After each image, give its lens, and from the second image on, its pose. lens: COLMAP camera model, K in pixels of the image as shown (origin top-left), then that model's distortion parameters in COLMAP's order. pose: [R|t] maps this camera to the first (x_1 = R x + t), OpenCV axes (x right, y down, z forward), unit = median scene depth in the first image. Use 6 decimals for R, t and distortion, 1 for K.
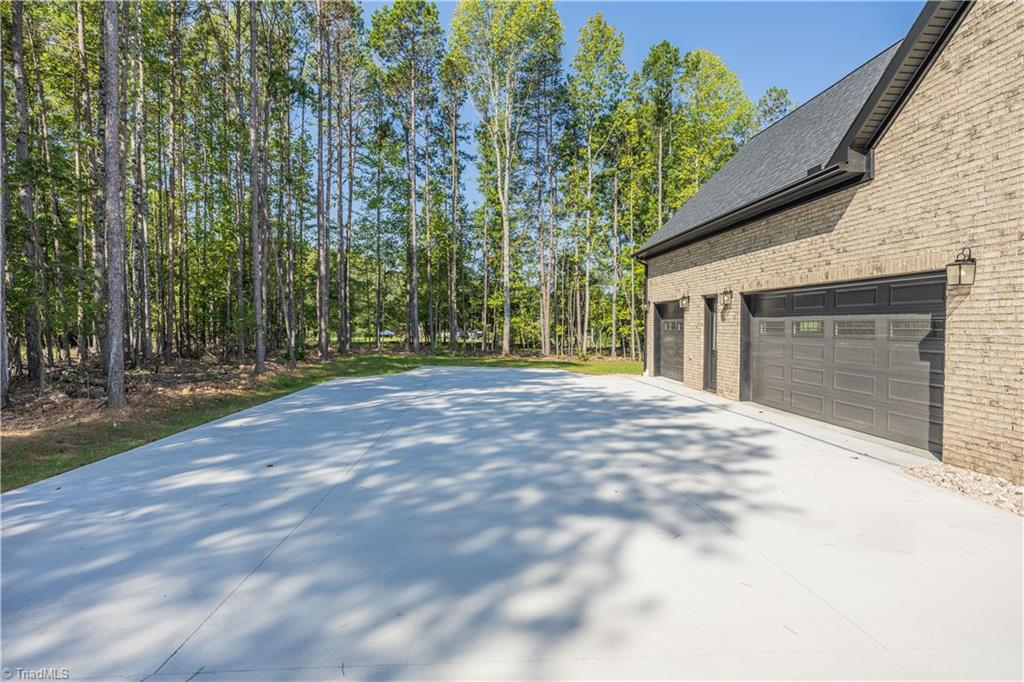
lens RADIAL K [[546.4, 0, 513.2], [0, 546.4, 338.8], [0, 0, 1]] dist [-0.013074, 0.003007]
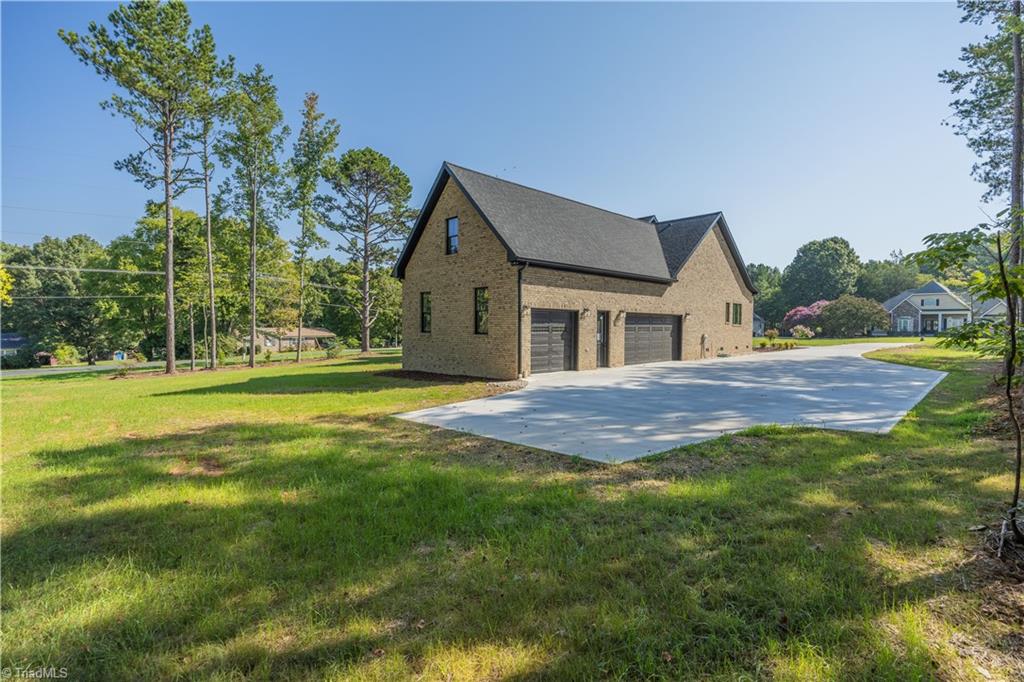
lens RADIAL K [[484.5, 0, 513.3], [0, 484.5, 340.6], [0, 0, 1]] dist [-0.001428, -0.000037]
pose [[-0.641733, -0.013106, 0.766816, -0.689184], [0.022014, 0.999127, 0.035500, -0.051549], [-0.766612, 0.039663, -0.640885, 2.452037]]
